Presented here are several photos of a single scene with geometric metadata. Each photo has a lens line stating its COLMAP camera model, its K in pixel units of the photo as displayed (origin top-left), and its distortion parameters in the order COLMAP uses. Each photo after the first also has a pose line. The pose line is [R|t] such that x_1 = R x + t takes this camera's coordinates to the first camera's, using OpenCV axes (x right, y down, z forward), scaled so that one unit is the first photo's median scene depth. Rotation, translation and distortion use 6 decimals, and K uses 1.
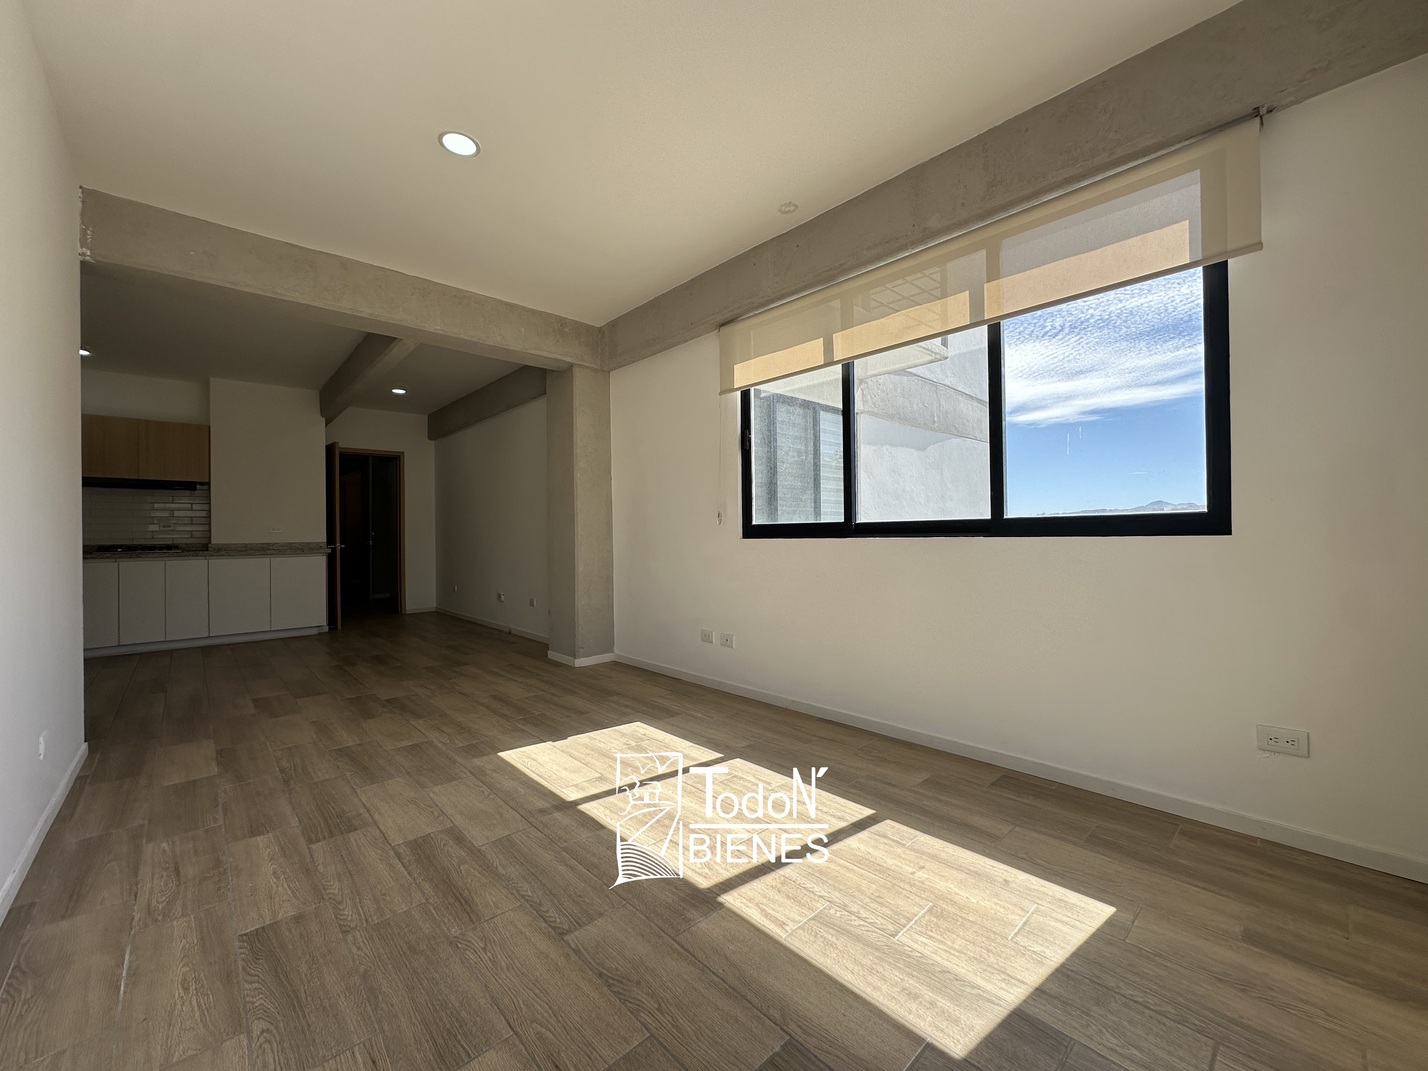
lens RADIAL K [[567.4, 0, 711.8], [0, 567.4, 528.7], [0, 0, 1]] dist [-0.006475, 0.000053]
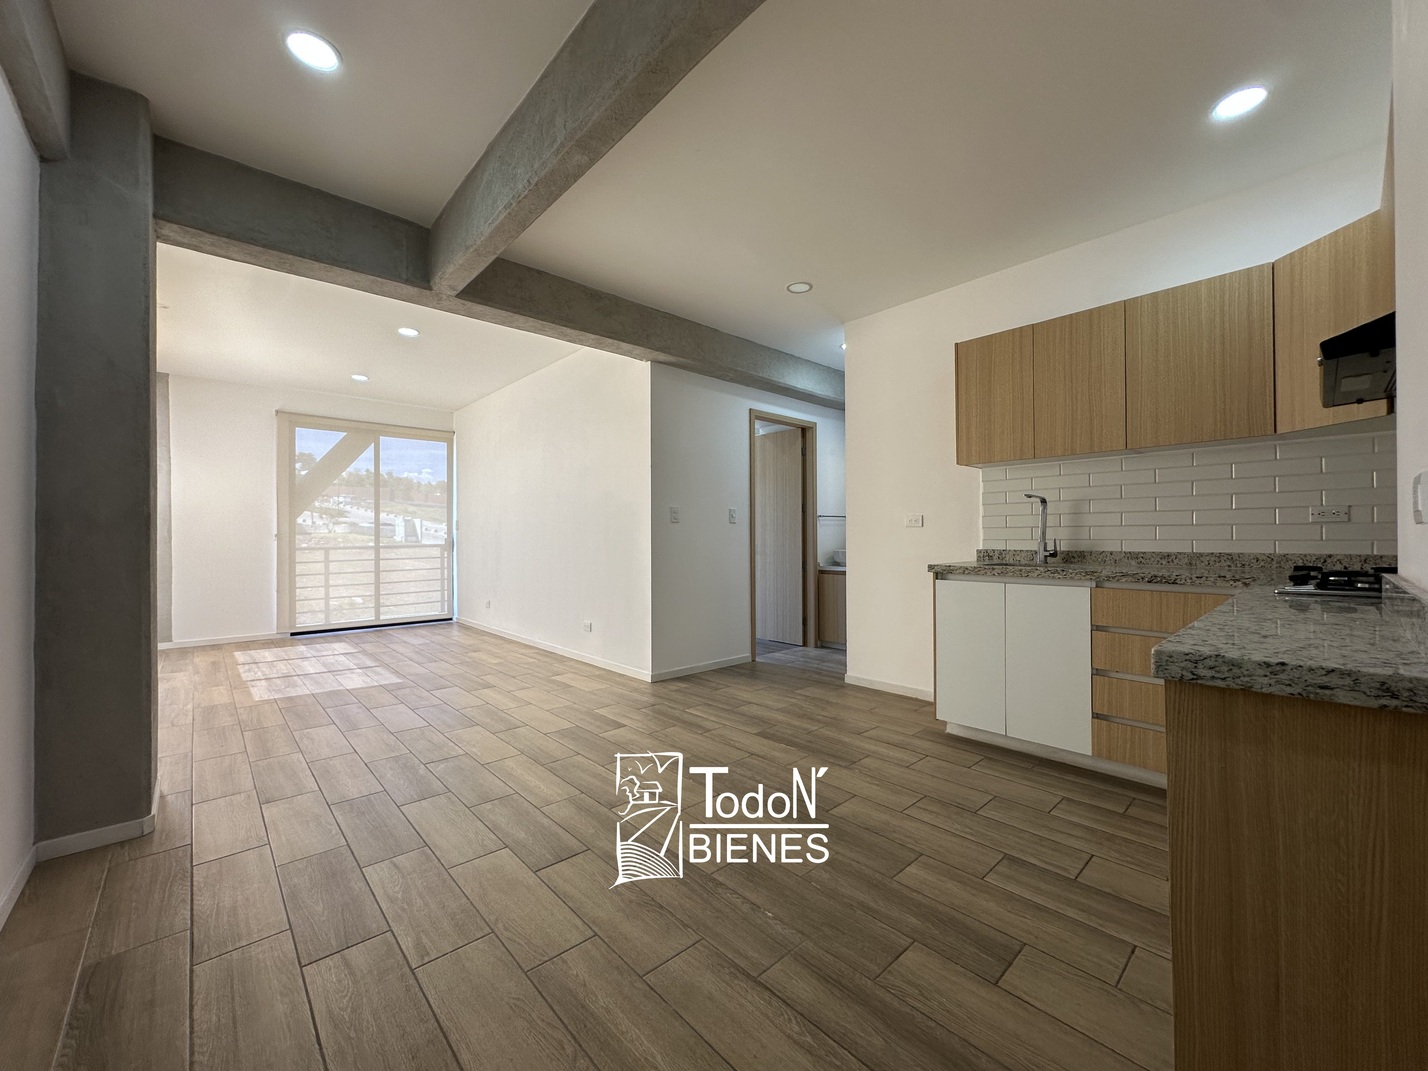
lens RADIAL K [[567.4, 0, 712.7], [0, 567.4, 536.2], [0, 0, 1]] dist [-0.006475, 0.000053]
pose [[-0.999872, 0.015198, 0.005030, -1.057779], [0.015153, 0.999846, -0.008831, 0.015460], [-0.005164, -0.008754, -0.999948, 2.083237]]
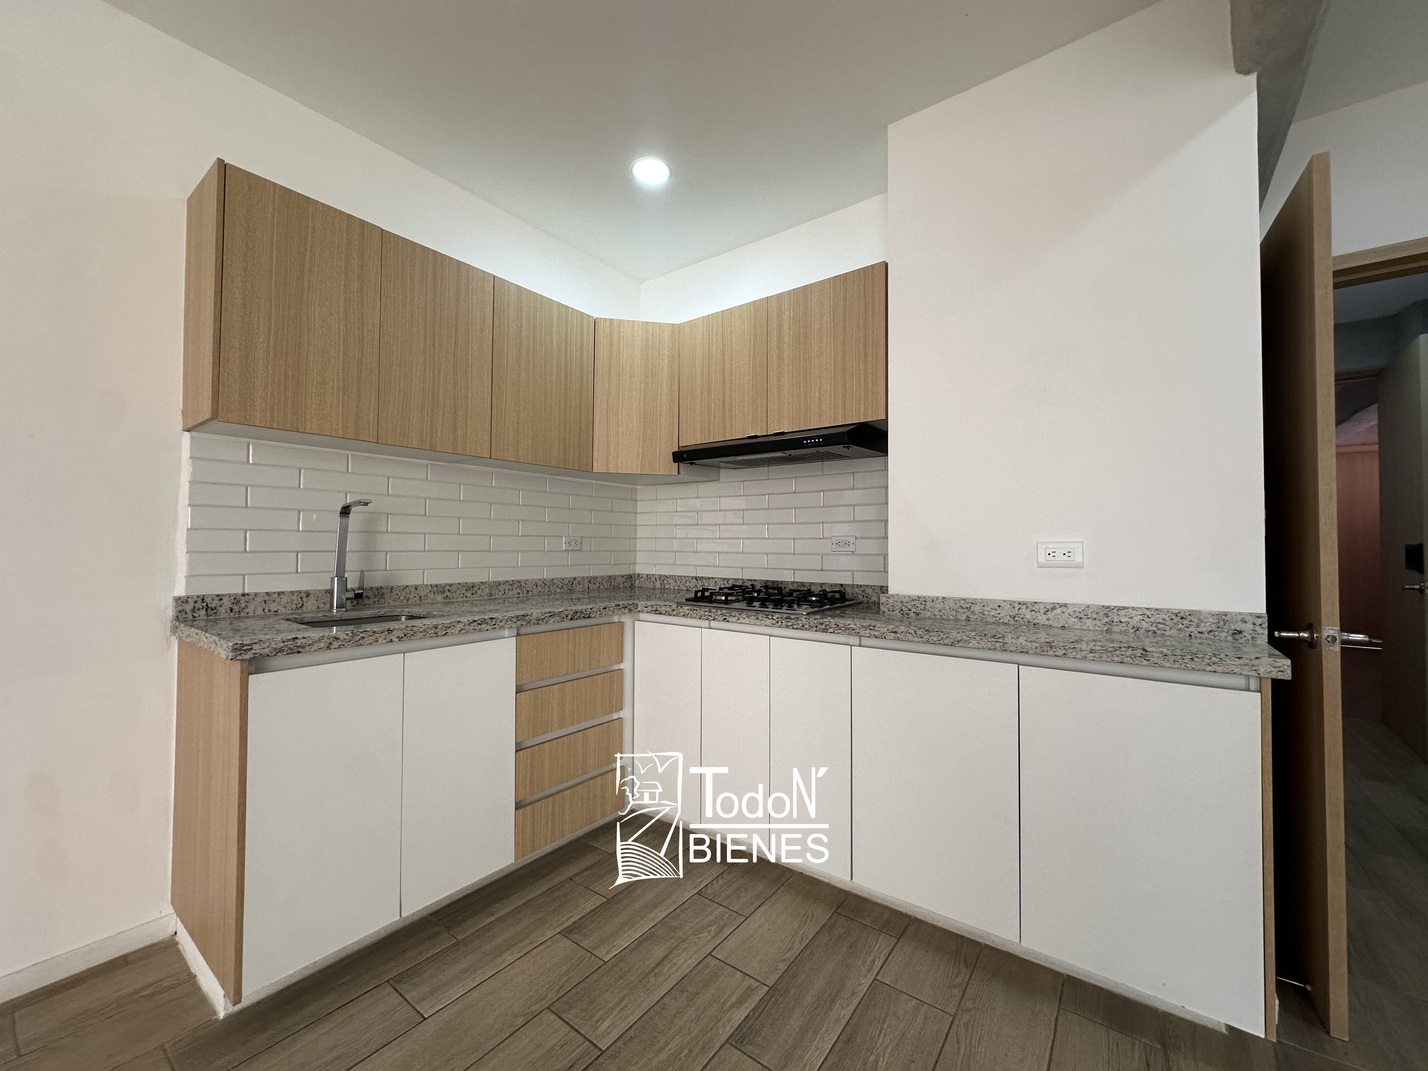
lens RADIAL K [[567.4, 0, 715.0], [0, 567.4, 532.7], [0, 0, 1]] dist [-0.006475, 0.000053]
pose [[0.188412, -0.012562, -0.982010, -0.958798], [0.000246, 0.999919, -0.012743, -0.012005], [0.982090, 0.002159, 0.188400, 1.418788]]
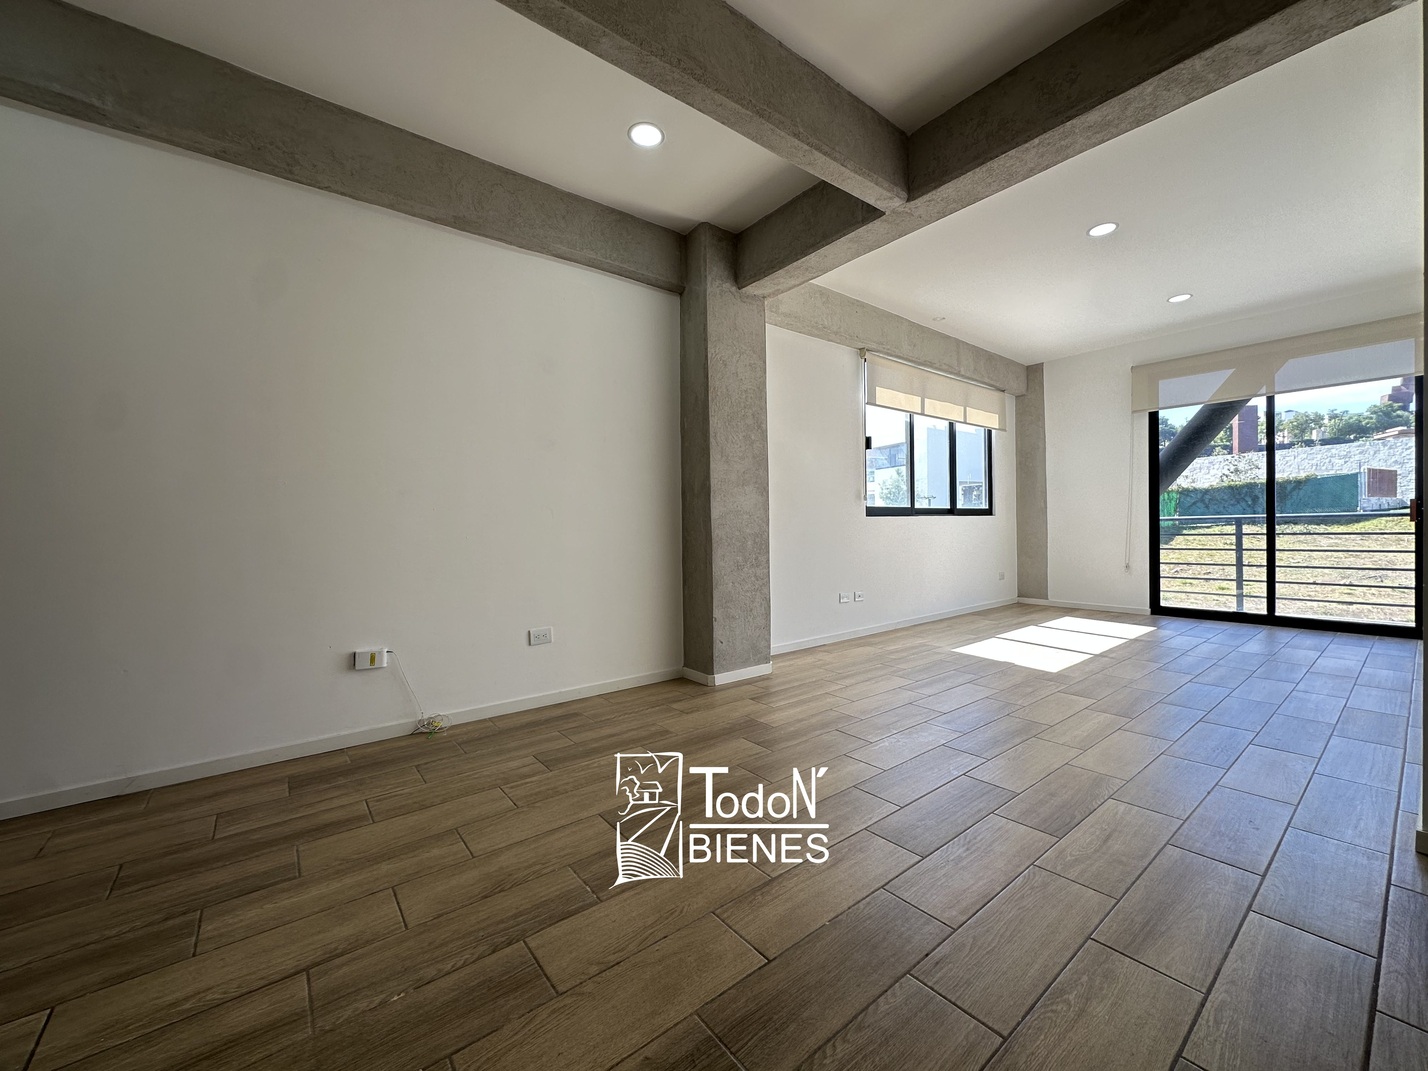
lens RADIAL K [[567.4, 0, 716.4], [0, 567.4, 534.3], [0, 0, 1]] dist [-0.006475, 0.000053]
pose [[0.073343, -0.004601, 0.997296, -1.422821], [0.003300, 0.999985, 0.004371, 0.056832], [-0.997301, 0.002970, 0.073357, 1.374689]]
